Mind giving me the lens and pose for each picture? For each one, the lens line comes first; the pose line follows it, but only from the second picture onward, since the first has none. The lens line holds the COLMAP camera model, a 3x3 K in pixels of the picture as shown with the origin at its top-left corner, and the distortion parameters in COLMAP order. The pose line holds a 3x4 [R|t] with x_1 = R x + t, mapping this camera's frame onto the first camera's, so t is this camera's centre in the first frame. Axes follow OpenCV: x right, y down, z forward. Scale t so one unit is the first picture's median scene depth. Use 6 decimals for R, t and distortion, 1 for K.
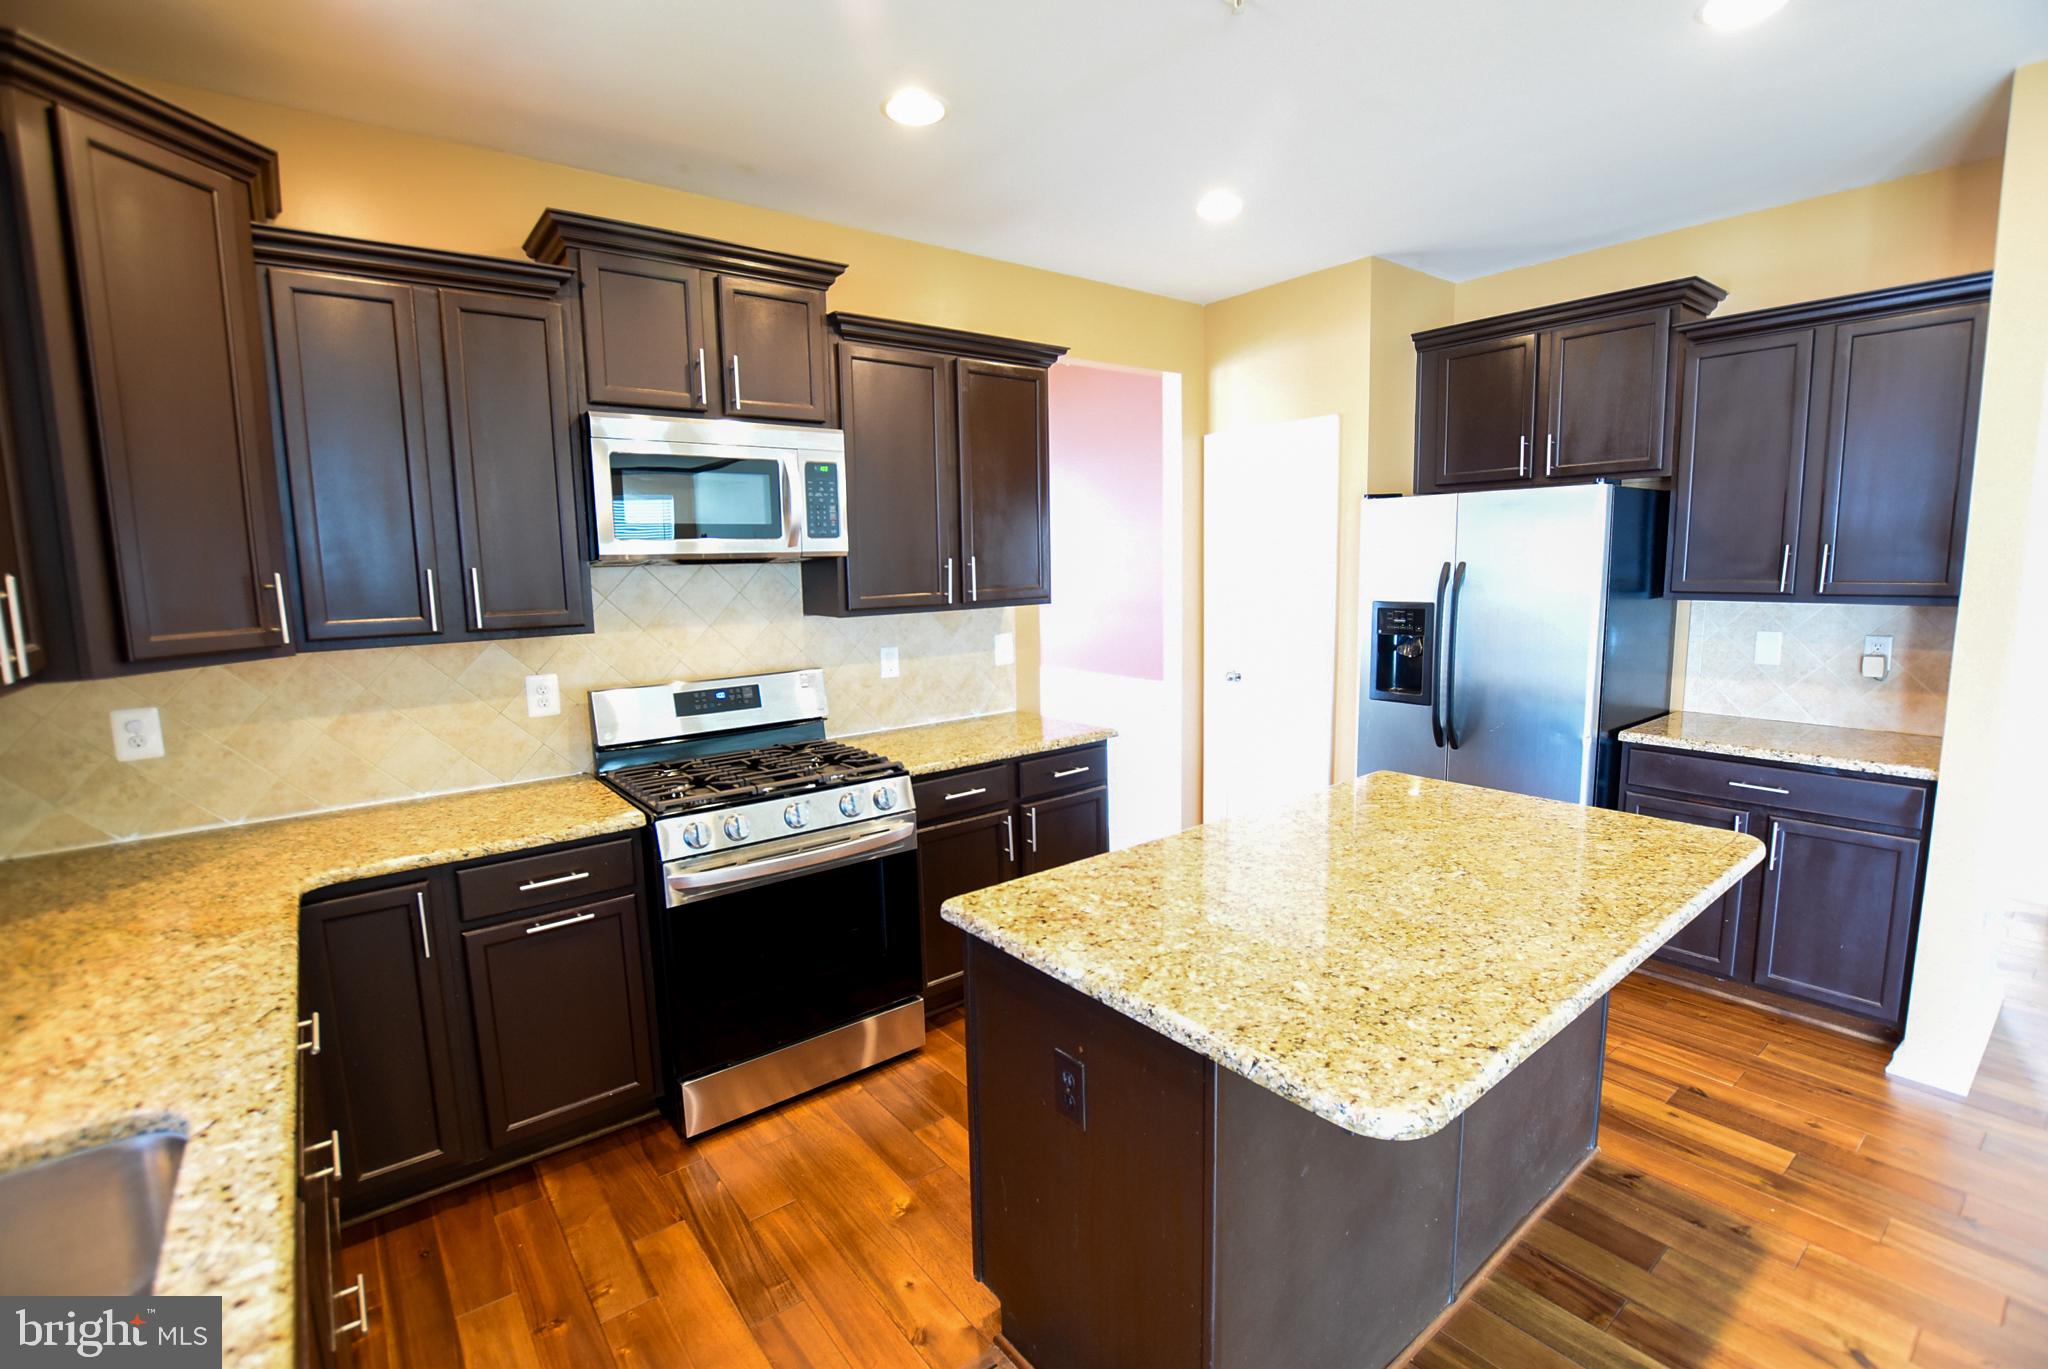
lens RADIAL K [[914.8, 0, 1023.4], [0, 914.8, 682.5], [0, 0, 1]] dist [-0.027117, 0.001495]
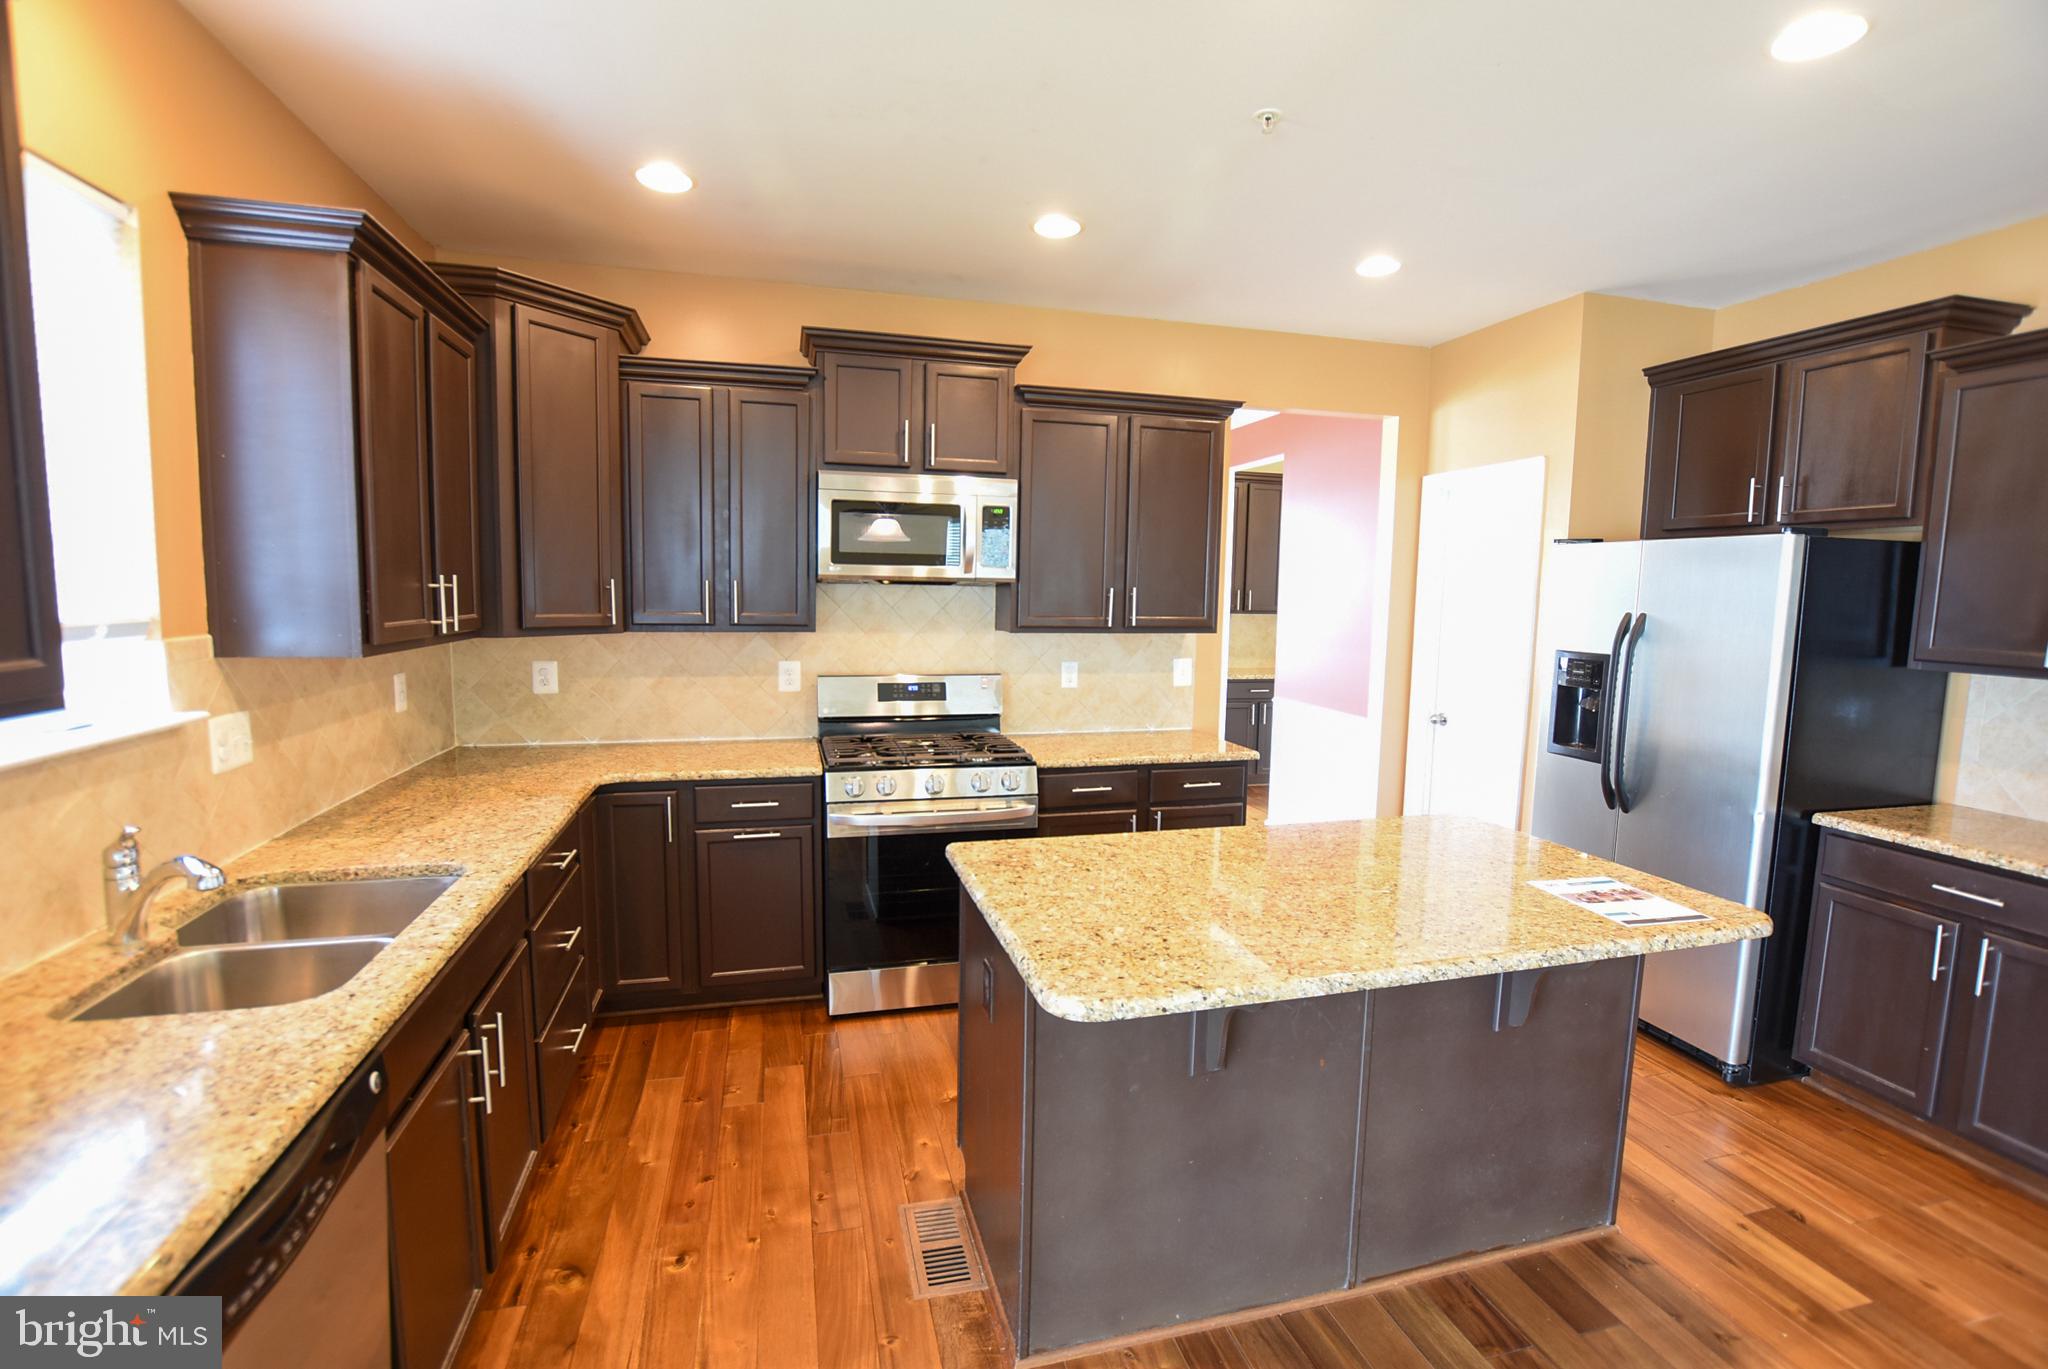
lens RADIAL K [[914.8, 0, 1025.4], [0, 914.8, 681.3], [0, 0, 1]] dist [-0.027117, 0.001495]
pose [[0.918778, 0.077823, -0.387029, 0.351086], [-0.089680, 0.995890, -0.012642, 0.007989], [0.384454, 0.046324, 0.921981, -0.132123]]
